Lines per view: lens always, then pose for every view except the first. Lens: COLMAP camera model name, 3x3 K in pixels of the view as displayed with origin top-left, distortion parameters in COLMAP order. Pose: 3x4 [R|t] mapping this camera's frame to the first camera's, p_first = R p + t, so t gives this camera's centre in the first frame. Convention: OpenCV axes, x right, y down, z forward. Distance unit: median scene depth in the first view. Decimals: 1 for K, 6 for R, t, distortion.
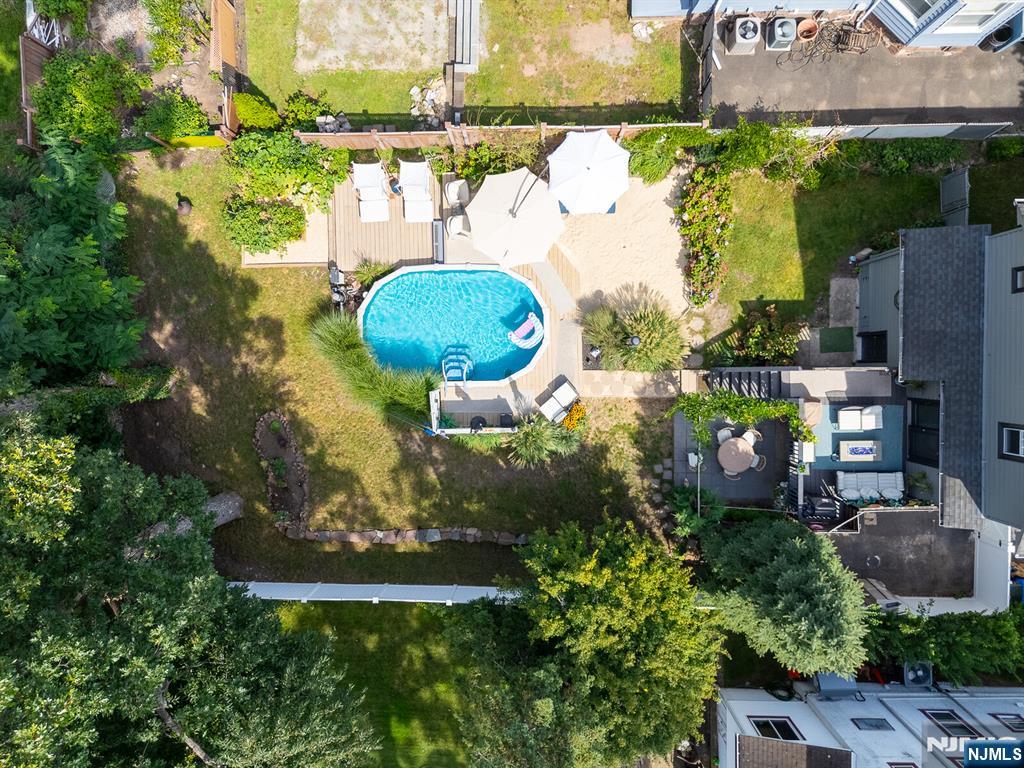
lens RADIAL K [[746.7, 0, 514.4], [0, 746.7, 378.2], [0, 0, 1]] dist [0.029844, -0.003567]
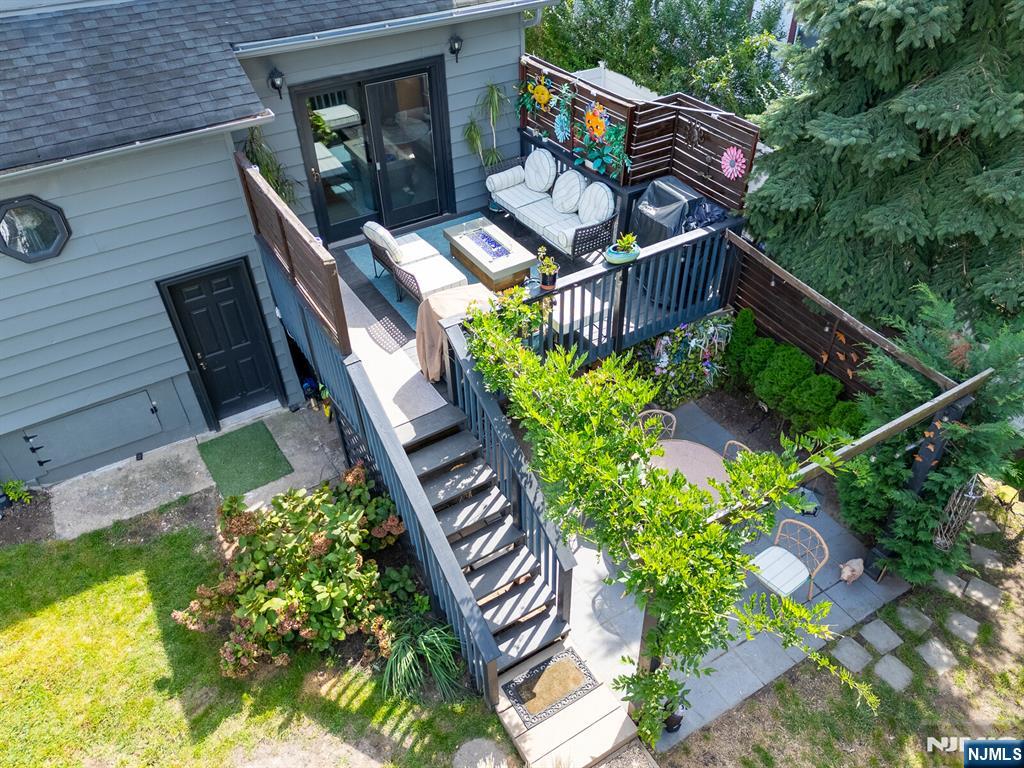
lens RADIAL K [[746.7, 0, 510.8], [0, 746.7, 380.2], [0, 0, 1]] dist [0.029844, -0.003567]
pose [[-0.519222, -0.514391, 0.682503, 0.131789], [0.853595, -0.351602, 0.384385, -0.066054], [0.042245, 0.782162, 0.621641, 0.739398]]
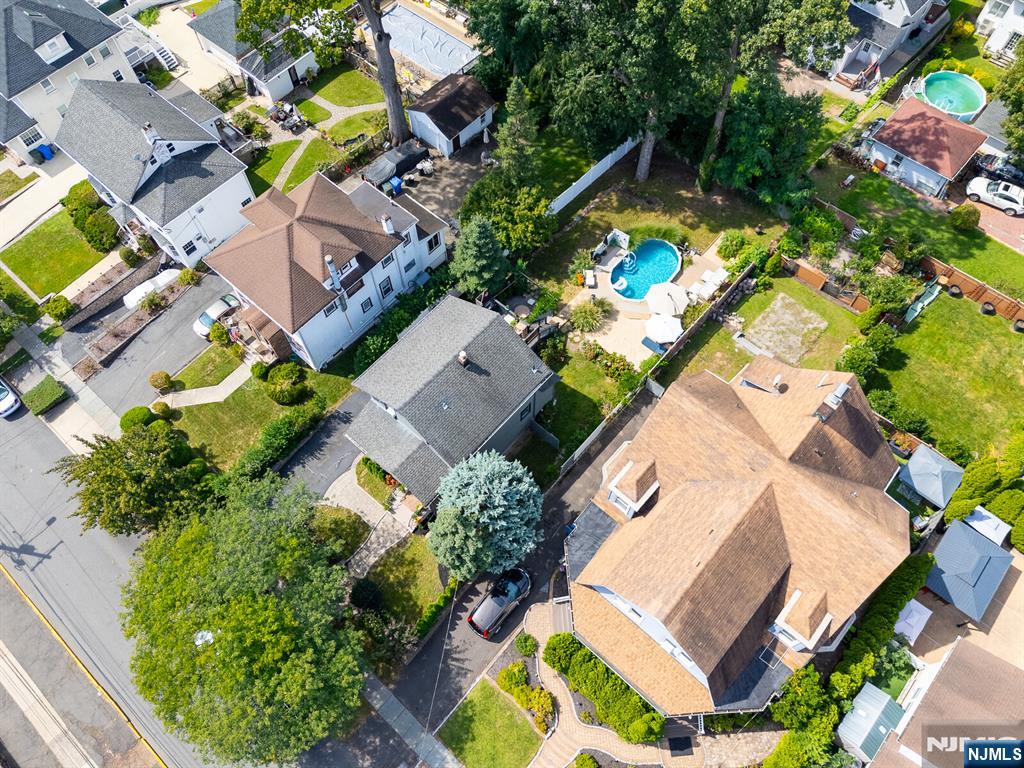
lens RADIAL K [[746.7, 0, 505.6], [0, 746.7, 378.3], [0, 0, 1]] dist [0.029844, -0.003567]
pose [[-0.667935, 0.675694, -0.311932, 1.124859], [-0.743981, -0.595605, 0.302898, -0.636426], [0.018878, 0.434388, 0.900528, -0.894620]]
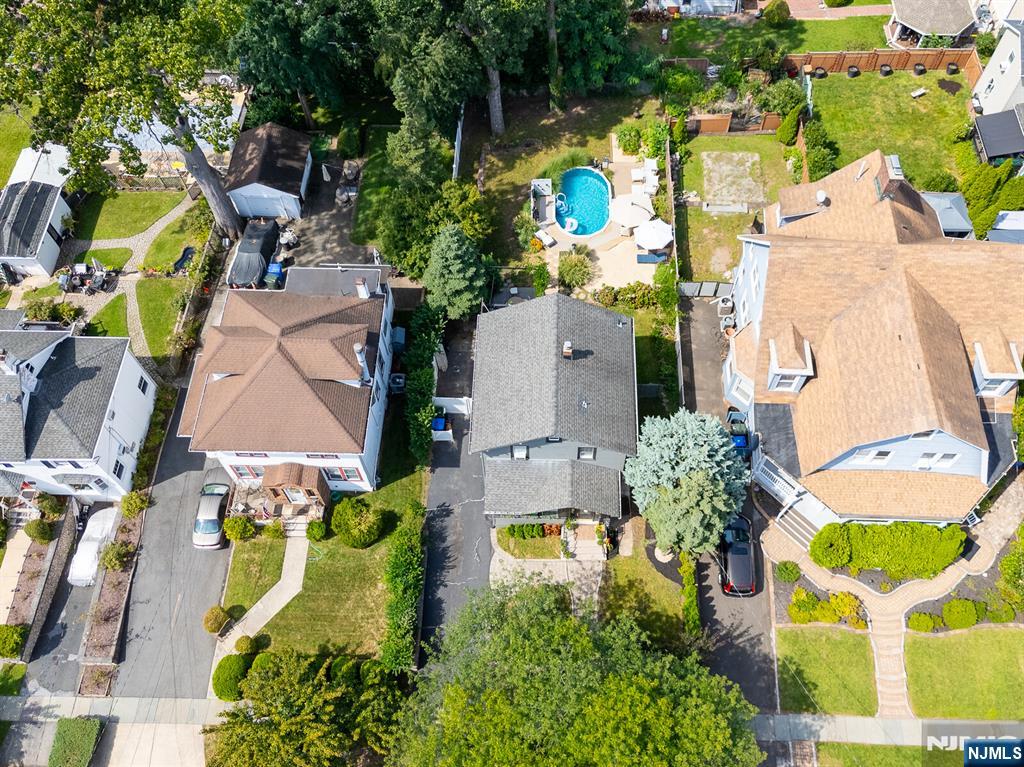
lens RADIAL K [[866.8, 0, 515.5], [0, 866.8, 386.0], [0, 0, 1]] dist [0.036132, -0.014091]
pose [[-0.044362, 0.881824, -0.469487, 1.518399], [-0.999006, -0.037111, 0.024691, 0.036456], [0.004350, 0.470116, 0.882594, -0.895082]]
